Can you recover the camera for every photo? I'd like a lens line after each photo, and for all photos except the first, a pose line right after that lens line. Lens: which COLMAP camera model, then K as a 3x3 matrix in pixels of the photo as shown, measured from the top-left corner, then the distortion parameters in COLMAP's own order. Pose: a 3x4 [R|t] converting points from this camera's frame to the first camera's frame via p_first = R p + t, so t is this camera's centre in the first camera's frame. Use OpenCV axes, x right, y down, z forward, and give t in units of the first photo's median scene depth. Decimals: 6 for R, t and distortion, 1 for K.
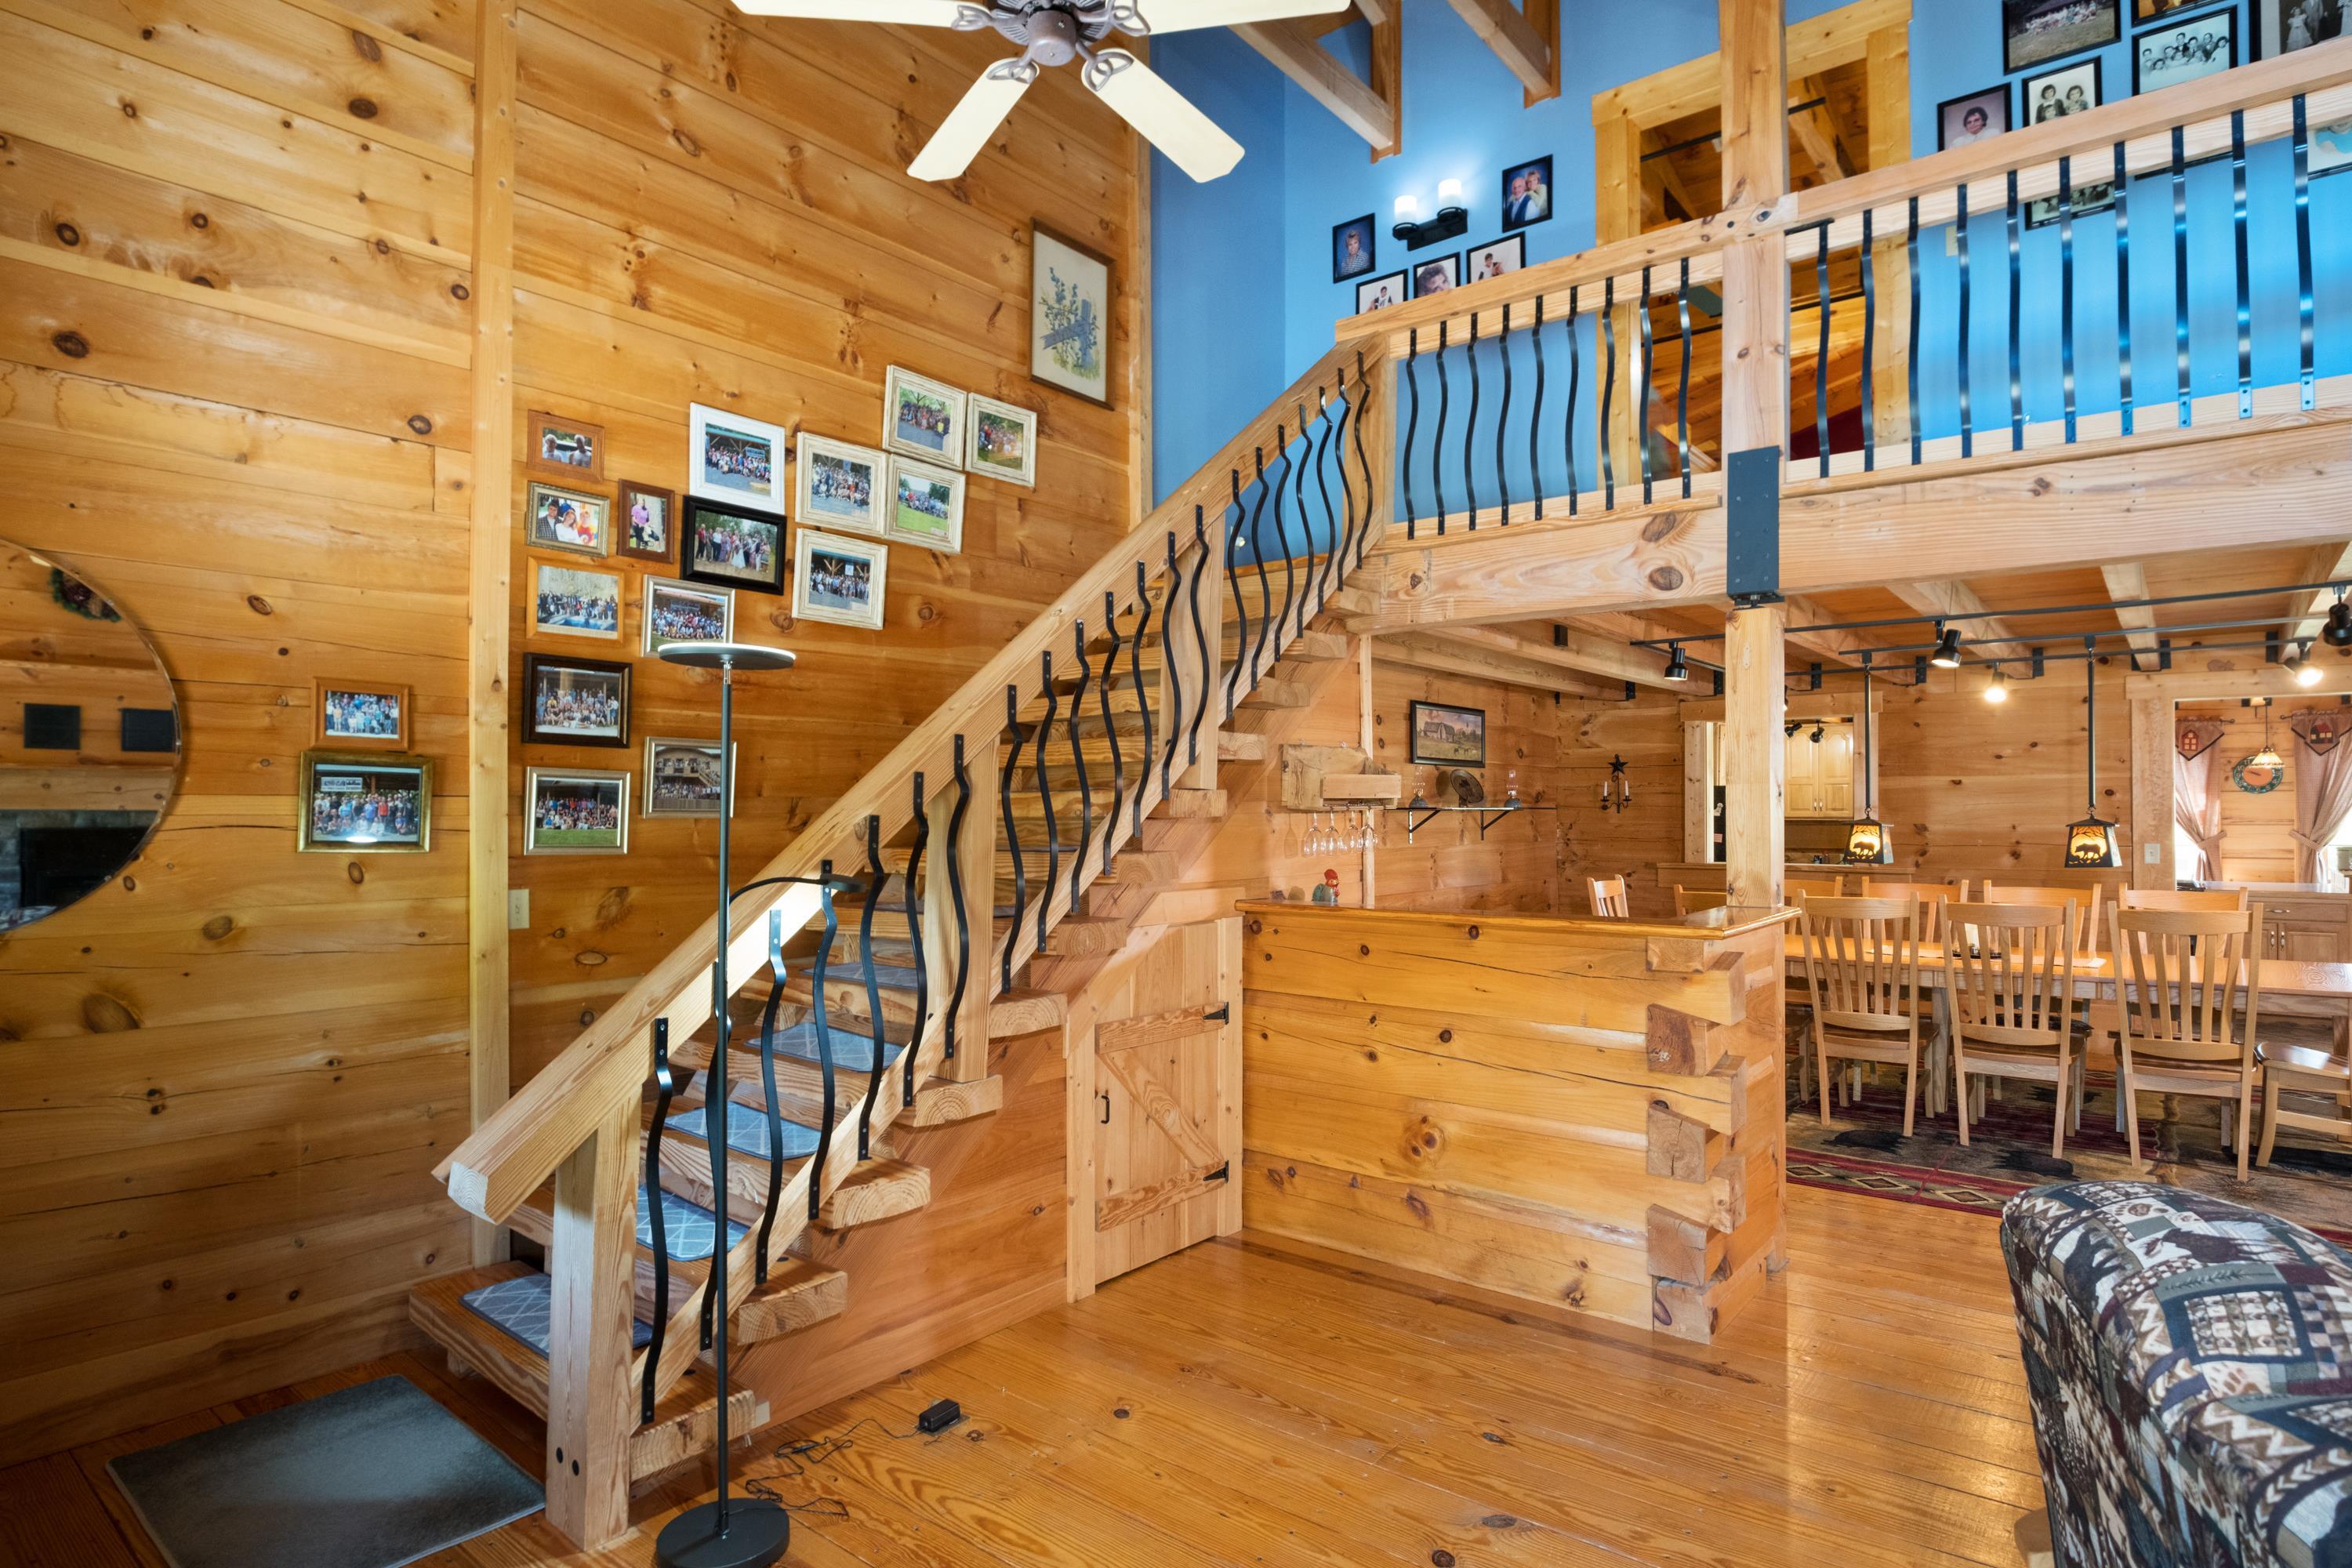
lens RADIAL K [[1241.1, 0, 1176.0], [0, 1241.1, 784.0], [0, 0, 1]] dist [0.001901, -0.020344]
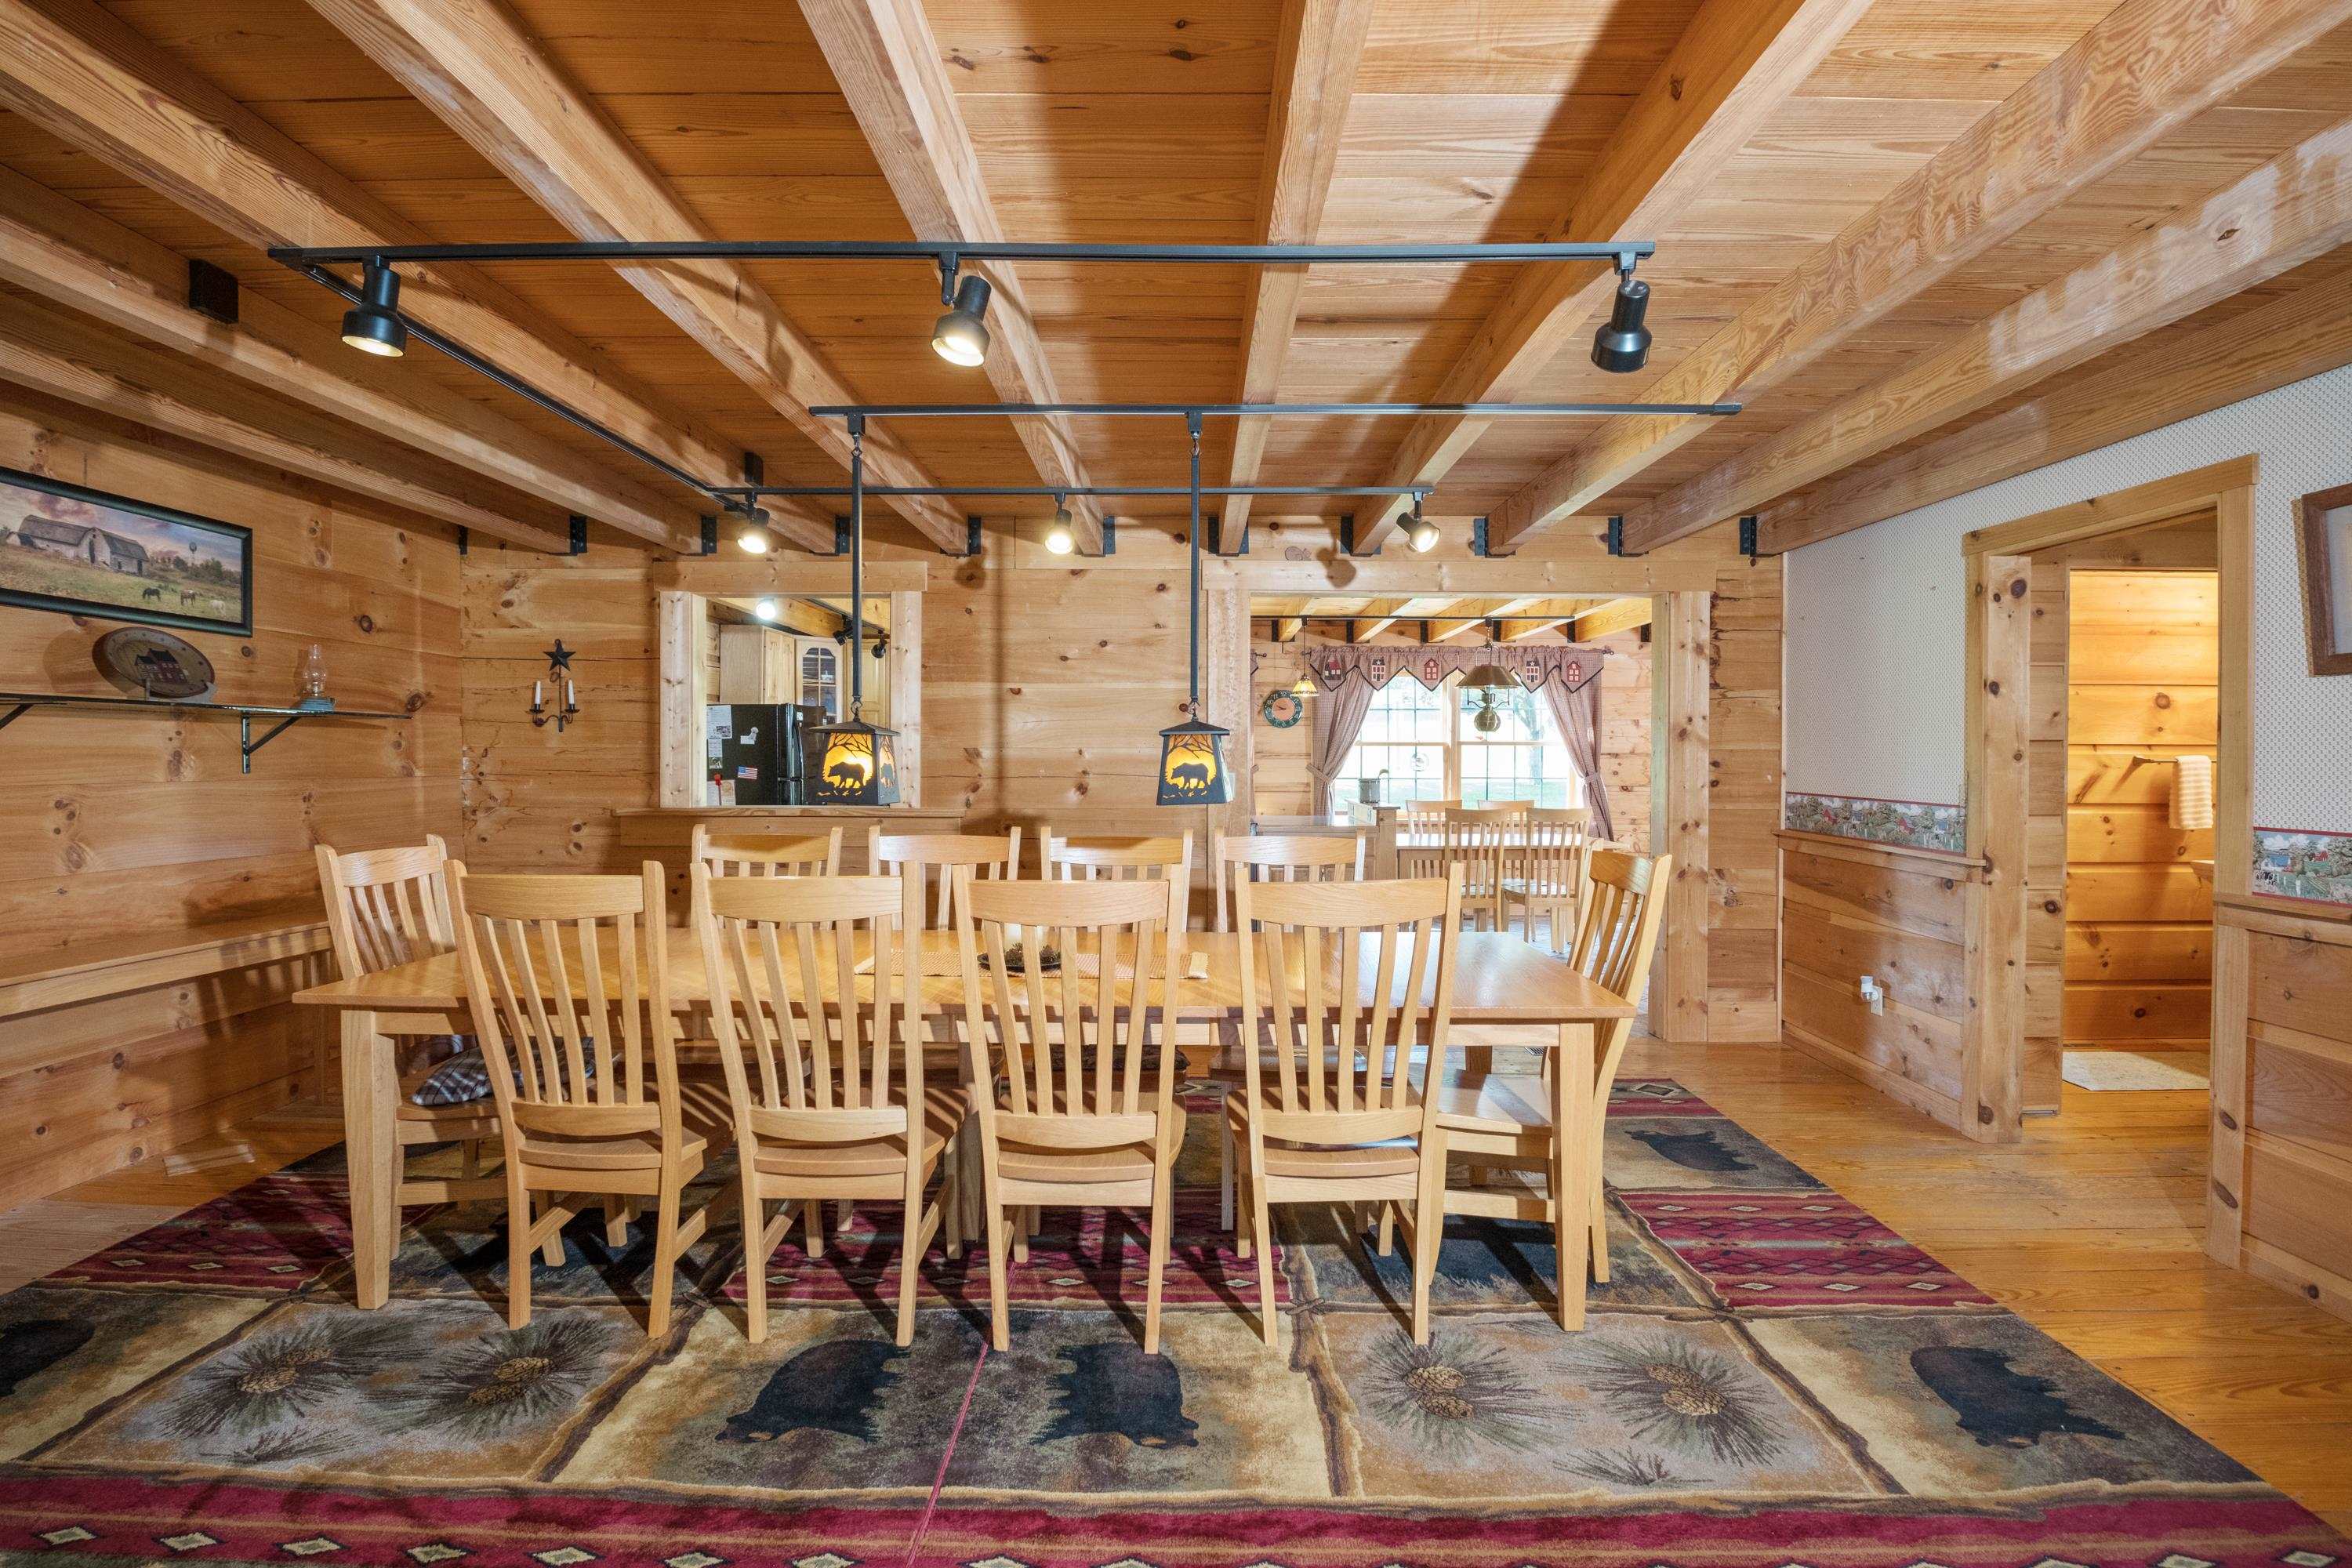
lens RADIAL K [[1231.2, 0, 1176.0], [0, 1231.2, 784.0], [0, 0, 1]] dist [-0.003580, -0.000683]
pose [[0.778240, -0.008961, 0.627903, 0.226041], [-0.018791, 0.999118, 0.037550, 0.022626], [-0.627686, -0.041022, 0.777385, 0.340650]]
